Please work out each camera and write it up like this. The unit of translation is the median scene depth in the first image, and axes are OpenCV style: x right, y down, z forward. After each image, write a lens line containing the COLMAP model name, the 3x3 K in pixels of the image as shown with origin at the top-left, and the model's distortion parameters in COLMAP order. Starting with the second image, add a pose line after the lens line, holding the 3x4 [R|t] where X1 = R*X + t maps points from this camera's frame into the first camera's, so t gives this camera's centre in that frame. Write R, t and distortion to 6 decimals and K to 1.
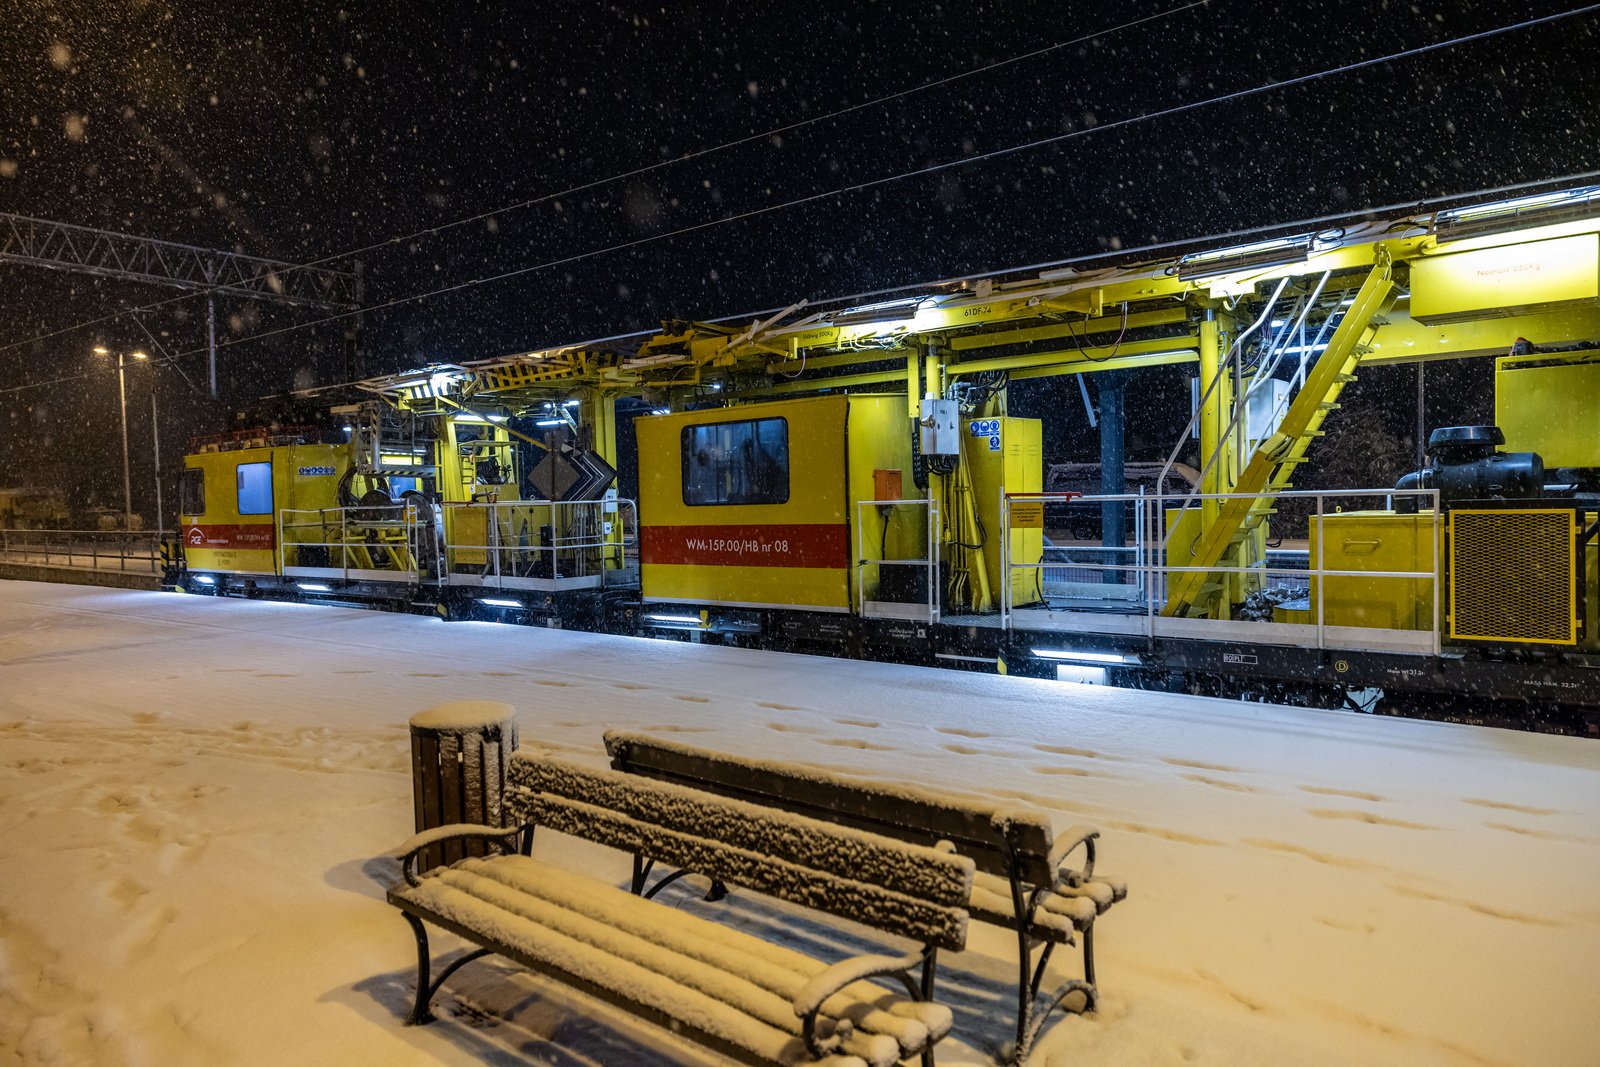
lens RADIAL K [[1053.0, 0, 800.7], [0, 1053.0, 532.0], [0, 0, 1]] dist [-0.003084, 0.003934]
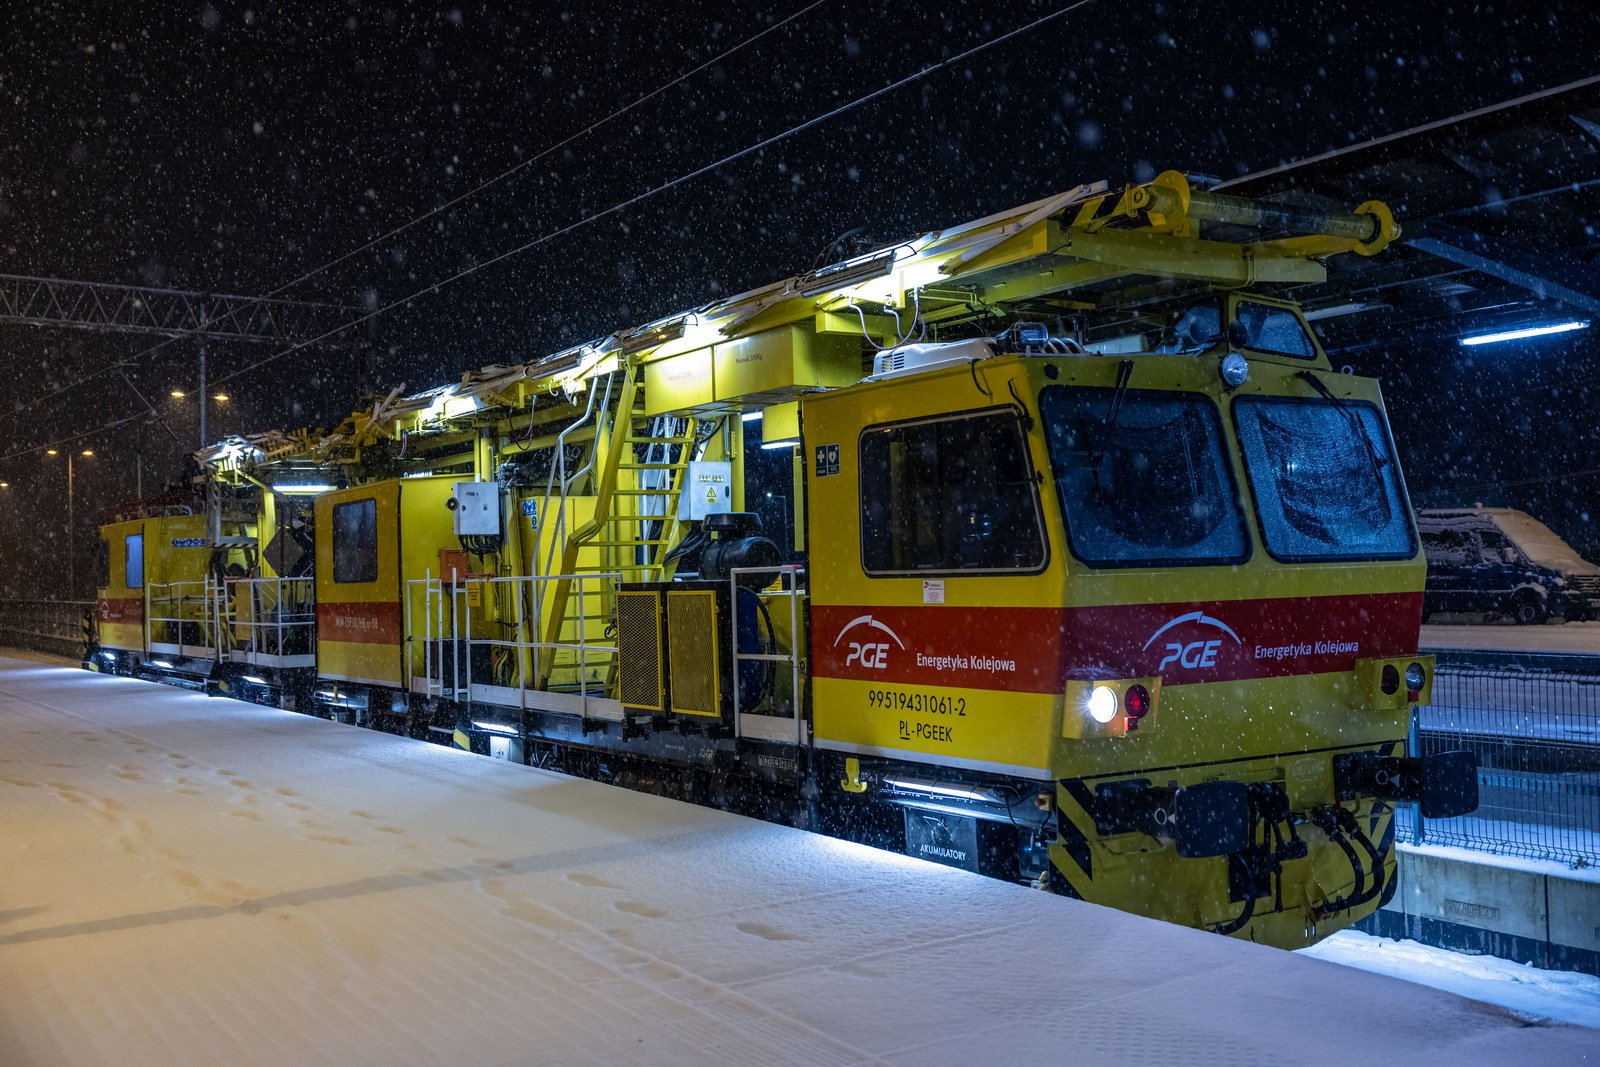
lens RADIAL K [[1584.5, 0, 787.6], [0, 1584.5, 535.0], [0, 0, 1]] dist [-0.000991, 0.000000]
pose [[0.956106, -0.008063, -0.292911, 0.856193], [-0.005796, 0.998905, -0.046416, -0.003046], [0.292964, 0.046076, 0.955012, -0.380137]]
